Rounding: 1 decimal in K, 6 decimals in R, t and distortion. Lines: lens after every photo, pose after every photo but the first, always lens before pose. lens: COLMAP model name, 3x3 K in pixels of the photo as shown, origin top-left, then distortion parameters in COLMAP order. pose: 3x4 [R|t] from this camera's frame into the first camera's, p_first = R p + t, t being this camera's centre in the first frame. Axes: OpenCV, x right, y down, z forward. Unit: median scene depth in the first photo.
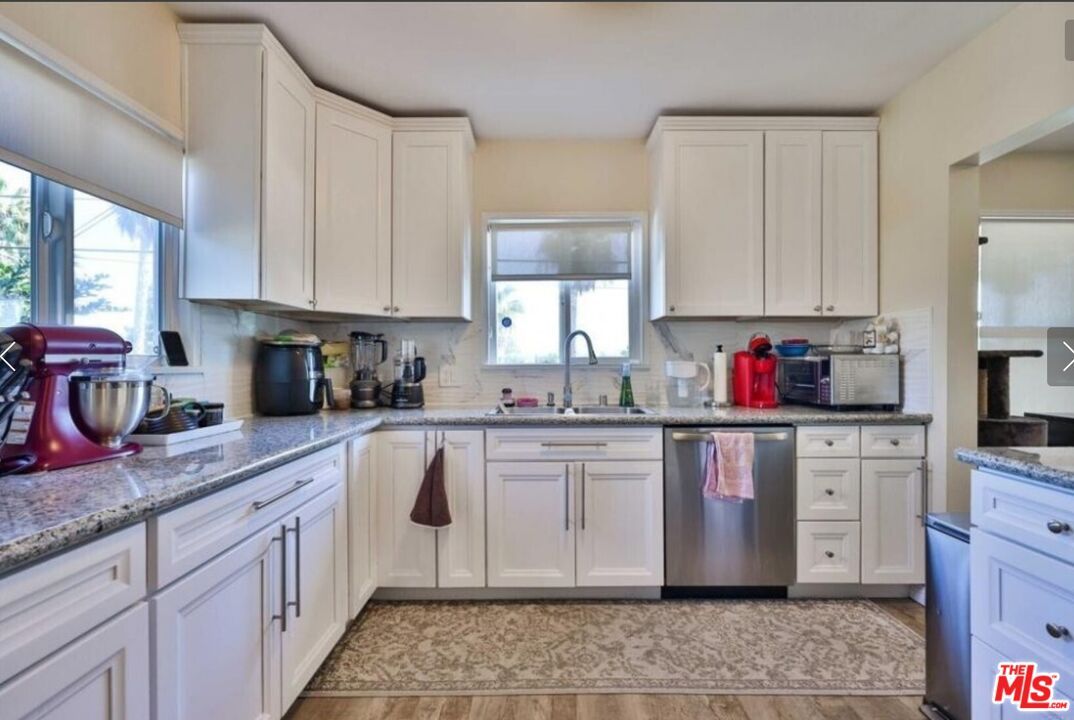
lens RADIAL K [[460.9, 0, 537.5], [0, 460.9, 362.6], [0, 0, 1]] dist [0.000240, -0.000452]
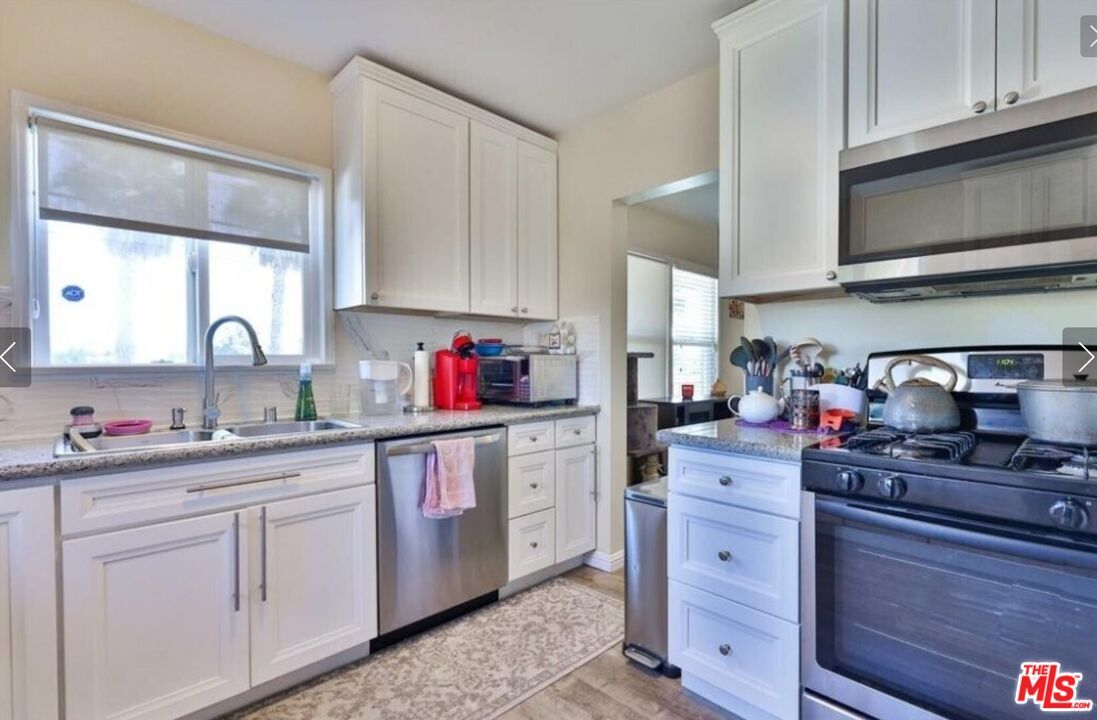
lens RADIAL K [[511.0, 0, 584.4], [0, 511.0, 363.4], [0, 0, 1]] dist [0.000185, -0.001128]
pose [[0.685597, -0.003232, 0.727974, -0.130391], [0.001300, 0.999994, 0.003216, -0.000502], [-0.727980, -0.001259, 0.685597, 0.117318]]
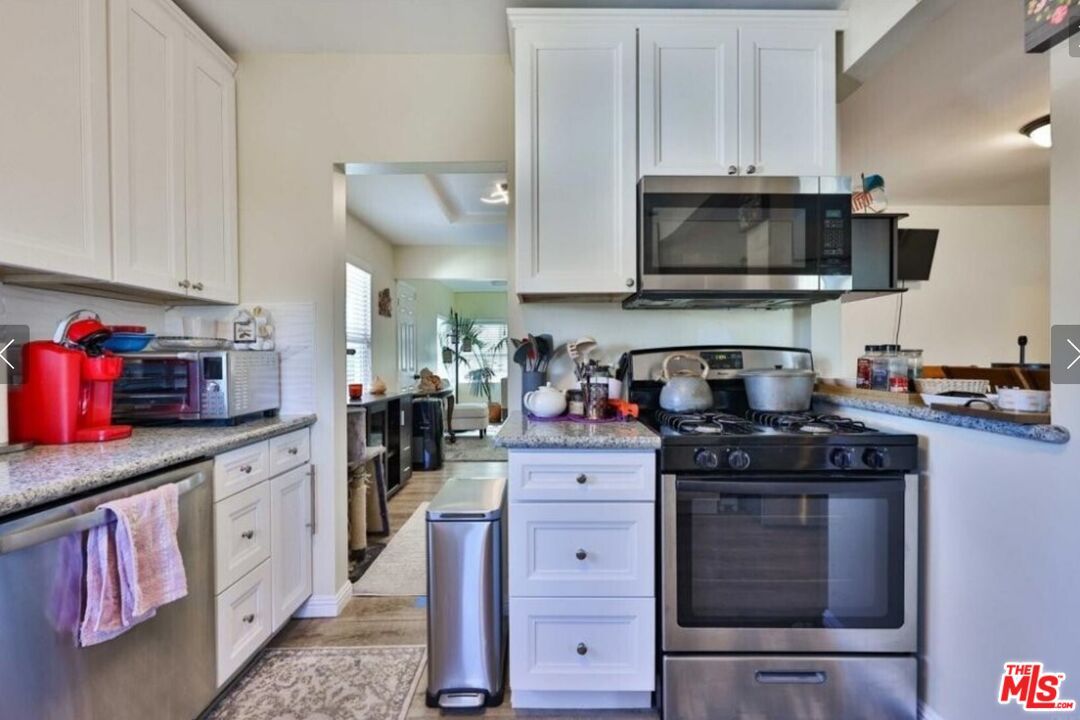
lens RADIAL K [[471.6, 0, 533.8], [0, 471.6, 360.7], [0, 0, 1]] dist [0.000661, 0.000432]
pose [[-0.009548, -0.007682, 0.999925, -0.126249], [0.008049, 0.999938, 0.007759, -0.002586], [-0.999922, 0.008123, -0.009486, 0.534766]]
